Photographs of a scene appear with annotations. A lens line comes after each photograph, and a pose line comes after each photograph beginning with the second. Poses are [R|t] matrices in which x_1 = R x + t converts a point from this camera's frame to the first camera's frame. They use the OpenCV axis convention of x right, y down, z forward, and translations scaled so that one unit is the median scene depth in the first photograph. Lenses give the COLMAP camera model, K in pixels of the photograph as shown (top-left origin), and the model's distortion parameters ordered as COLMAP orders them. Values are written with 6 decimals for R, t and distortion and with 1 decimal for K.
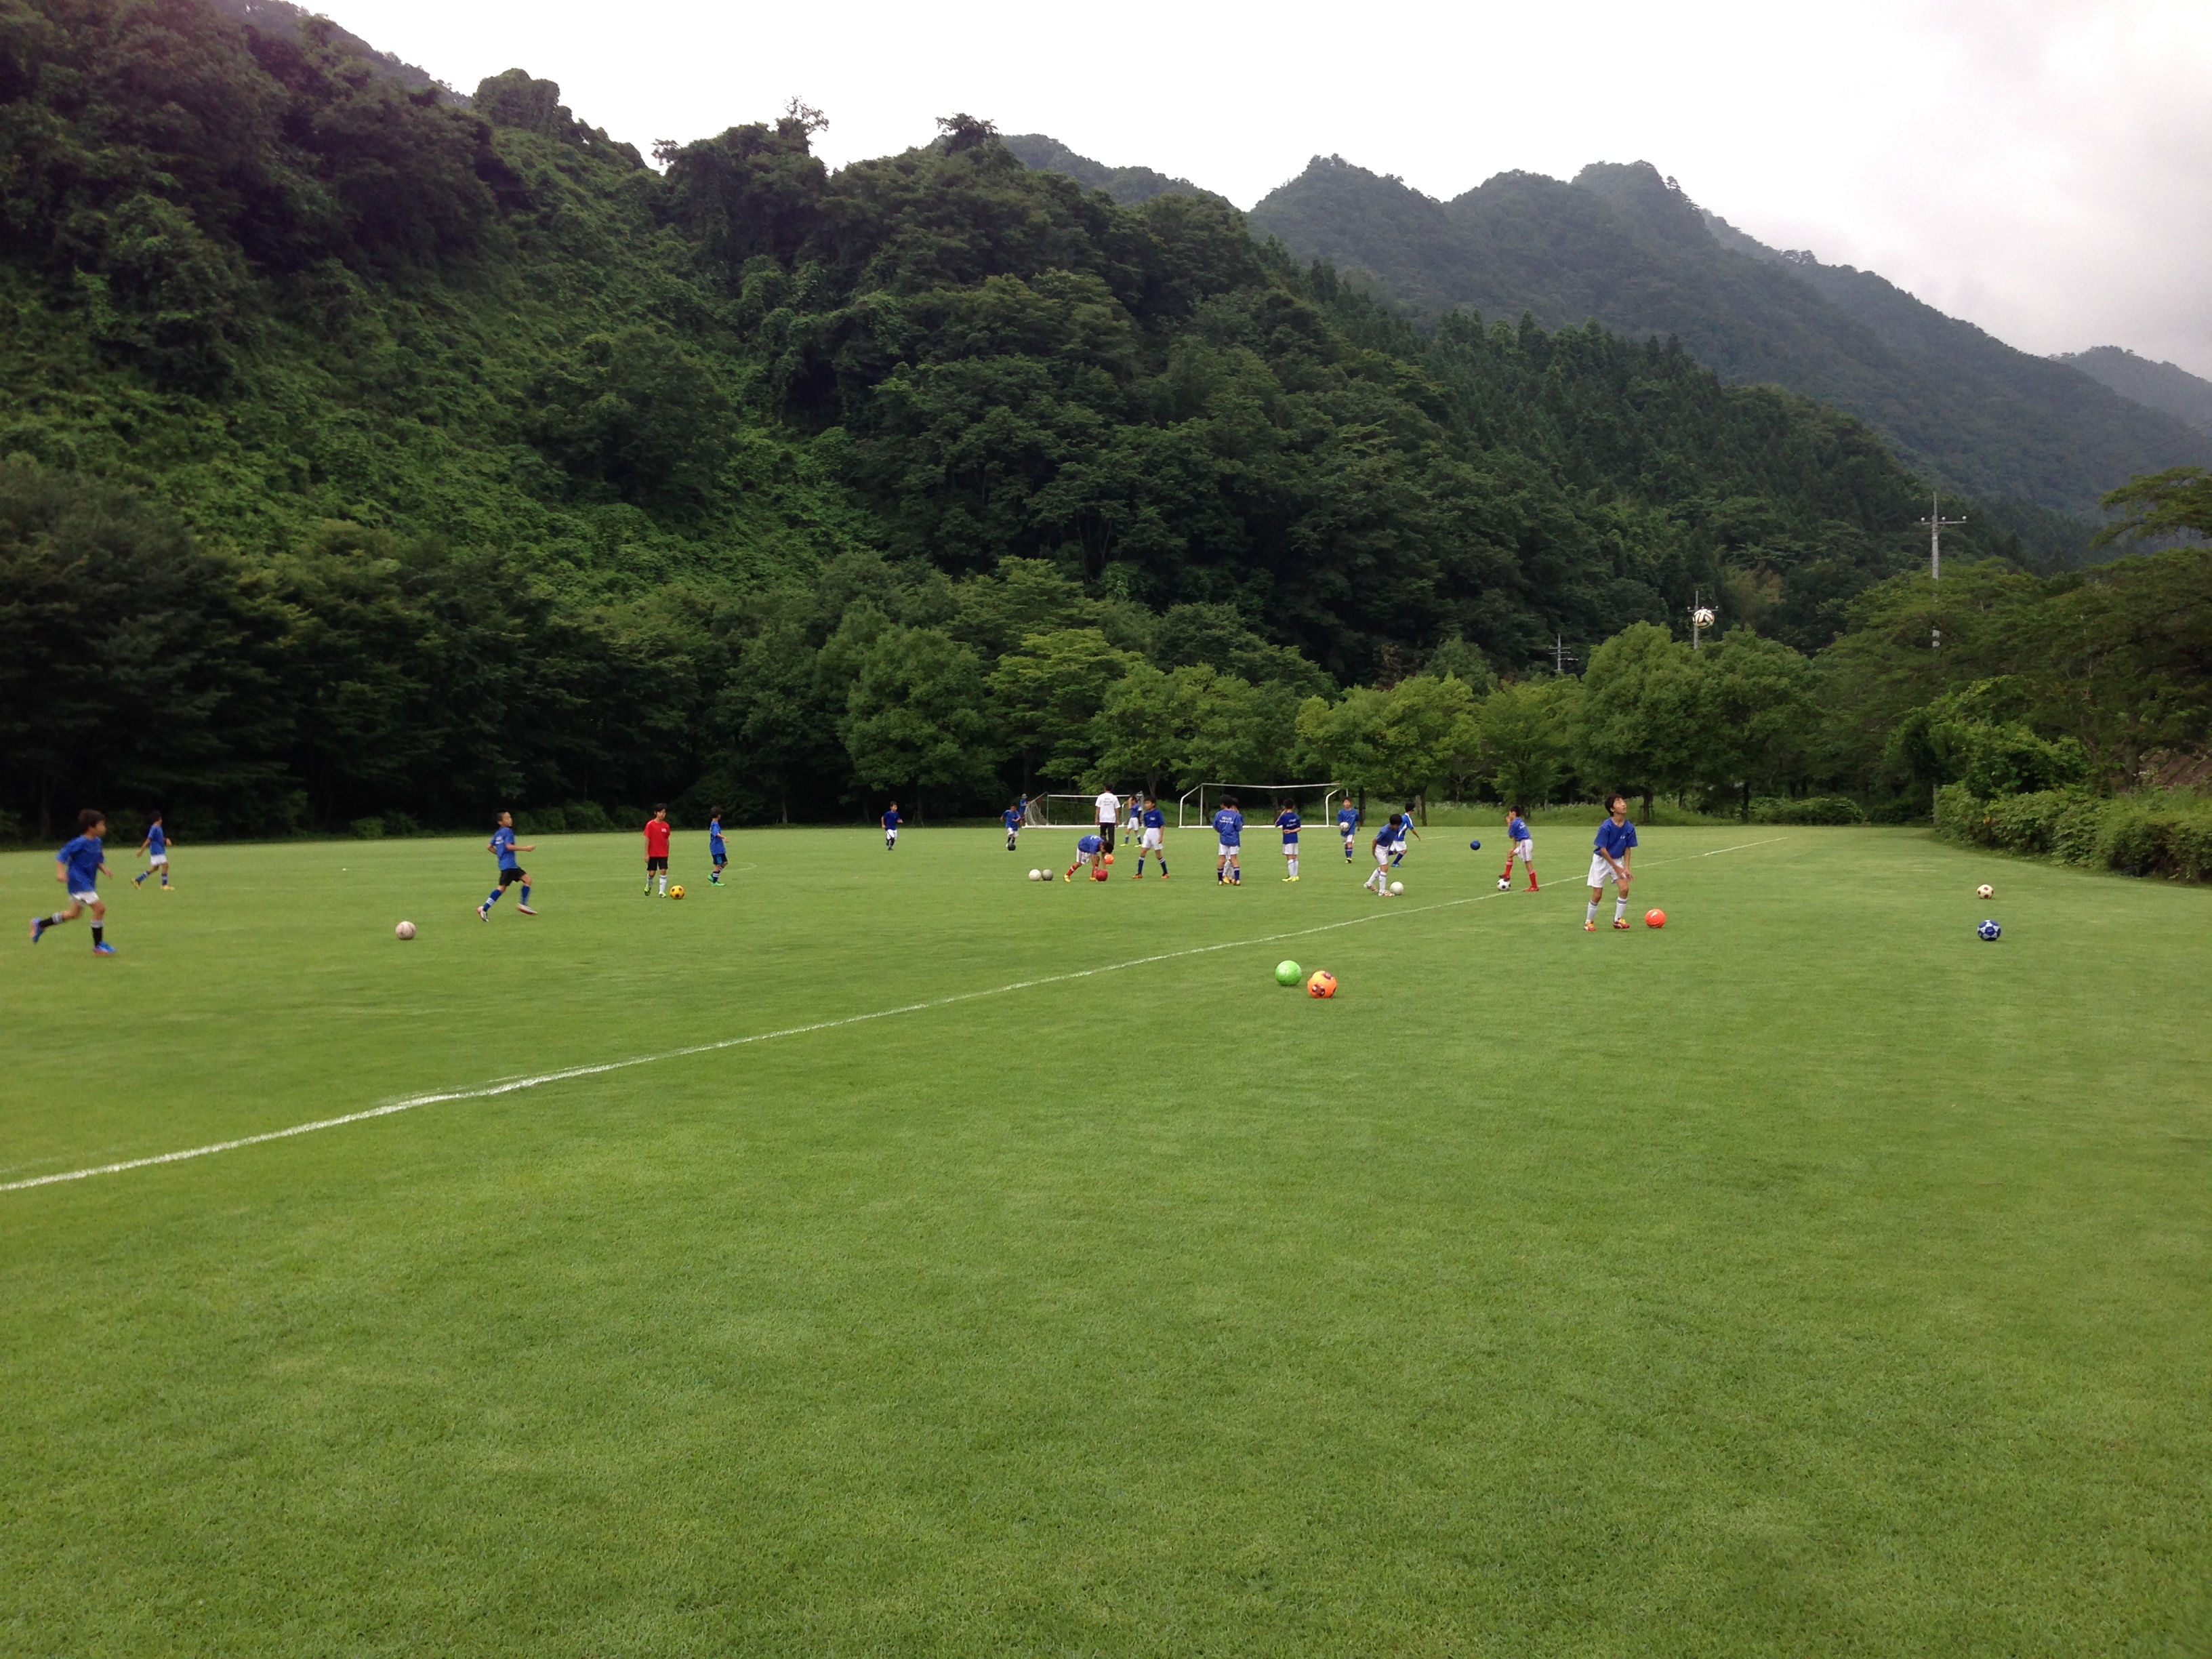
lens RADIAL K [[2016.2, 0, 1101.0], [0, 2016.2, 780.4], [0, 0, 1]] dist [0.117709, -0.215594]
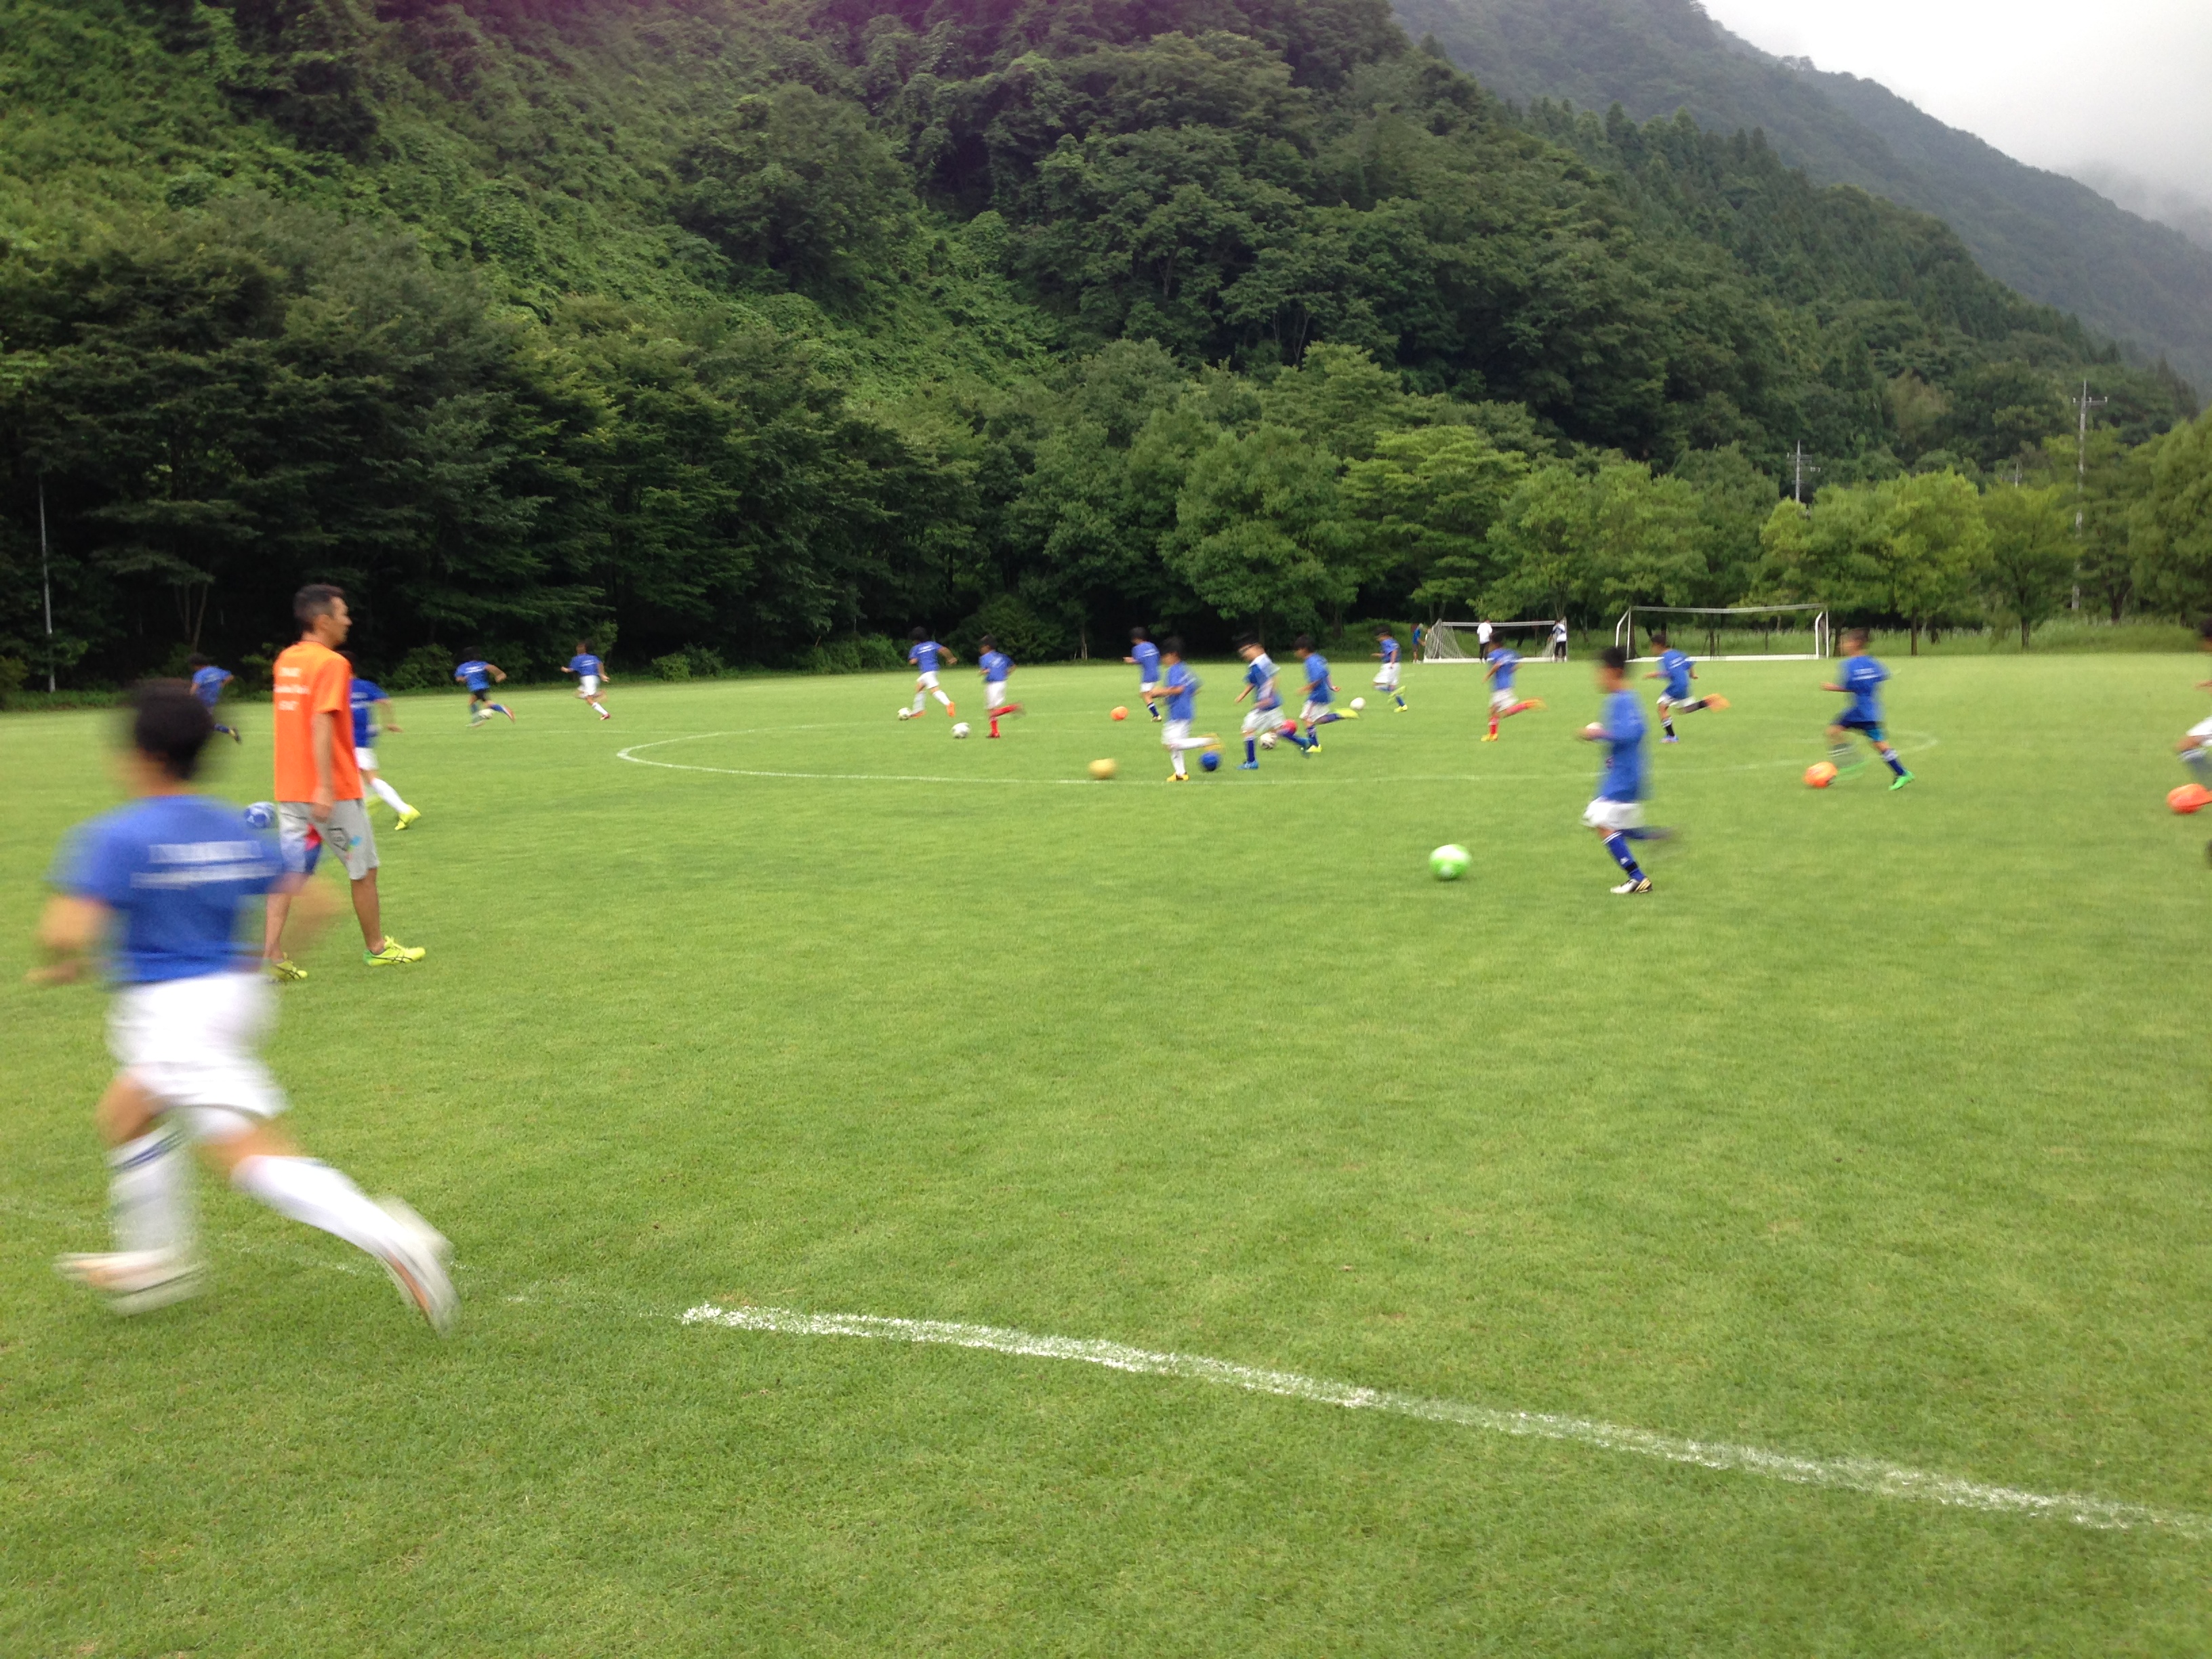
lens RADIAL K [[2003.9, 0, 1114.8], [0, 2003.9, 822.6], [0, 0, 1]] dist [0.135549, -0.243582]
pose [[0.999693, -0.008693, 0.023184, -0.122059], [0.006243, 0.994585, 0.103740, 0.001450], [-0.023961, -0.103564, 0.994334, 0.103699]]
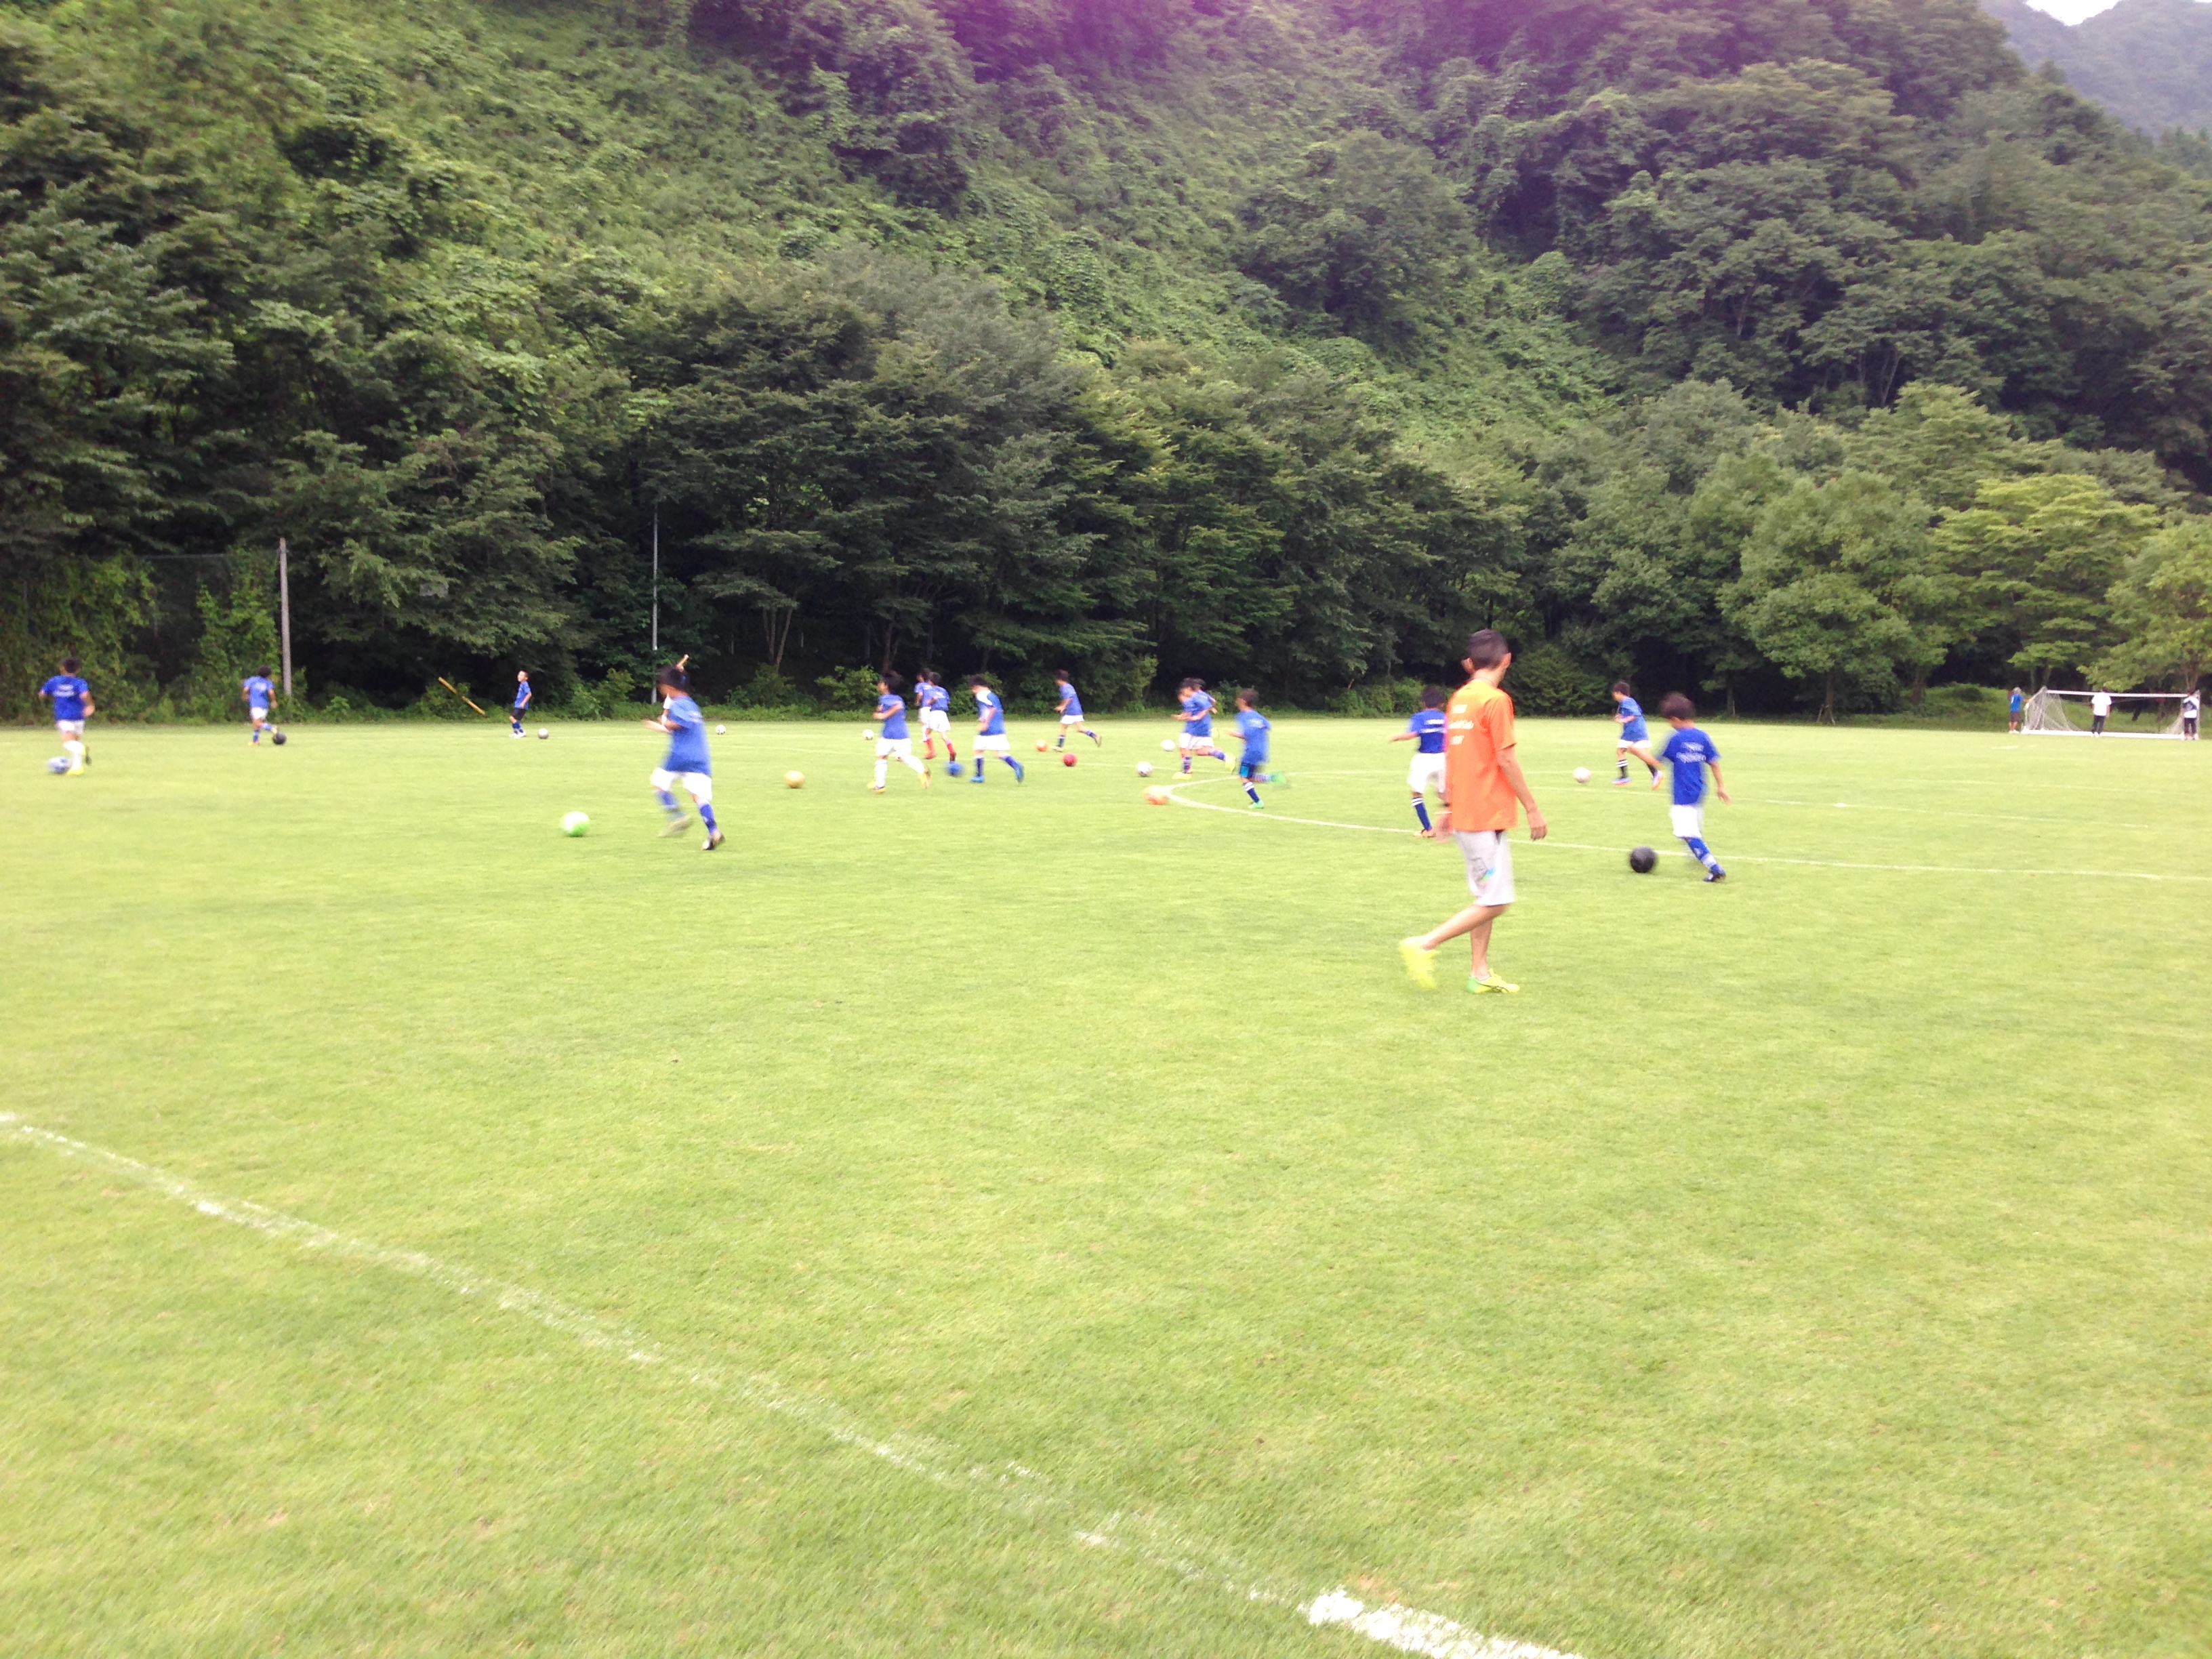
lens RADIAL K [[2016.4, 0, 1106.0], [0, 2016.4, 829.5], [0, 0, 1]] dist [0.092165, -0.123441]
pose [[0.971287, 0.052064, -0.232146, -0.125412], [-0.032381, 0.995611, 0.087812, 0.001947], [0.235699, -0.077774, 0.968709, 0.111514]]
